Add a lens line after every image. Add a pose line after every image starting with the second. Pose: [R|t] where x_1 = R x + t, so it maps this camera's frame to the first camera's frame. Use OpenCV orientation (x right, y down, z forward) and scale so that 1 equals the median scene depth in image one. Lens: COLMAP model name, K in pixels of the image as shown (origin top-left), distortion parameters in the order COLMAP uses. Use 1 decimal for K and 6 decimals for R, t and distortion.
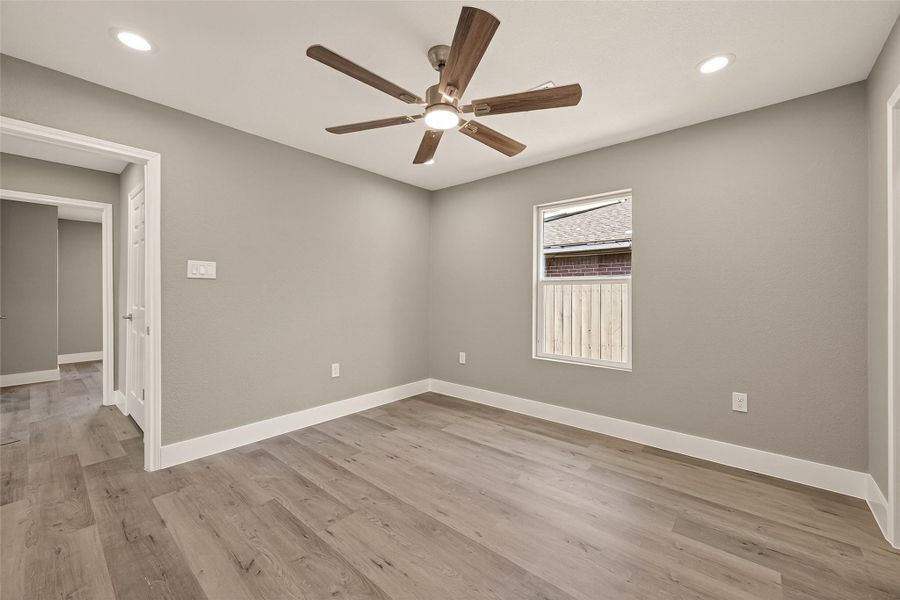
lens RADIAL K [[352.1, 0, 455.1], [0, 352.1, 294.1], [0, 0, 1]] dist [0.001857, 0.000198]
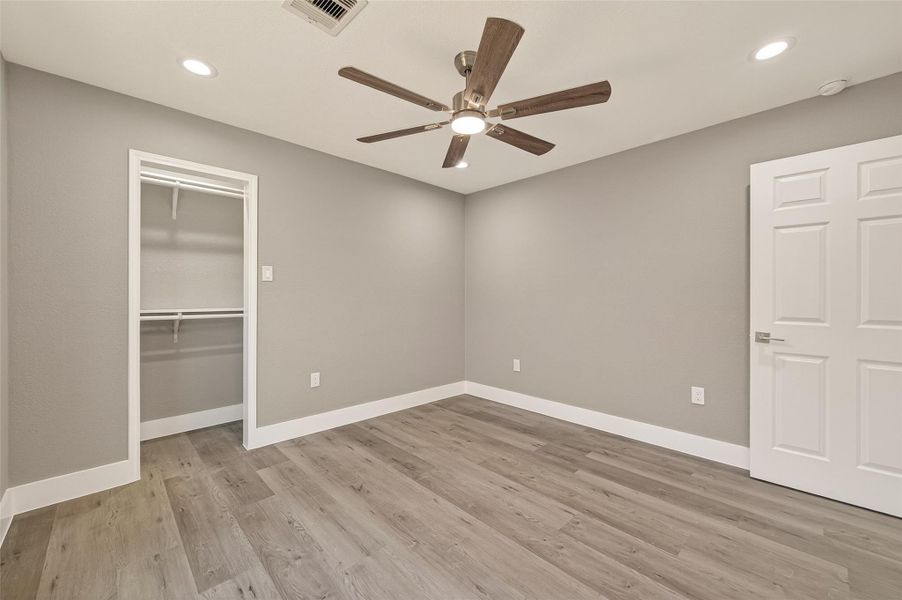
lens RADIAL K [[357.2, 0, 451.0], [0, 357.2, 300.0], [0, 0, 1]] dist [0.001853, -0.000050]
pose [[-0.994844, -0.005428, 0.101268, -0.081785], [-0.003916, 0.999878, 0.015131, -0.006984], [-0.101338, 0.014656, -0.994744, 1.757536]]
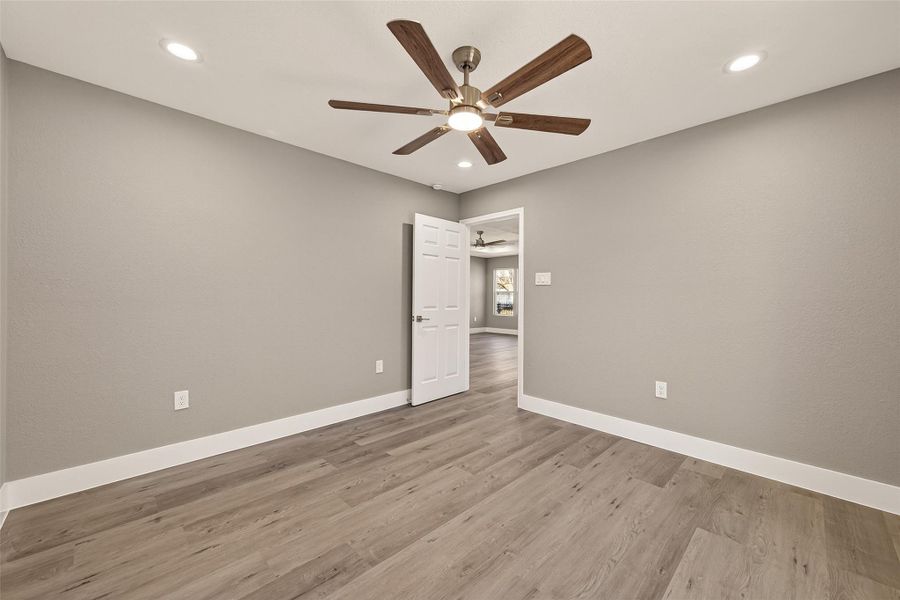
lens RADIAL K [[356.4, 0, 450.0], [0, 356.4, 300.0], [0, 0, 1]] dist [0.001853, -0.000050]
pose [[-0.092150, 0.013746, -0.995650, 0.844885], [-0.008970, 0.999853, 0.014634, -0.003571], [0.995705, 0.010279, -0.092013, 0.917313]]
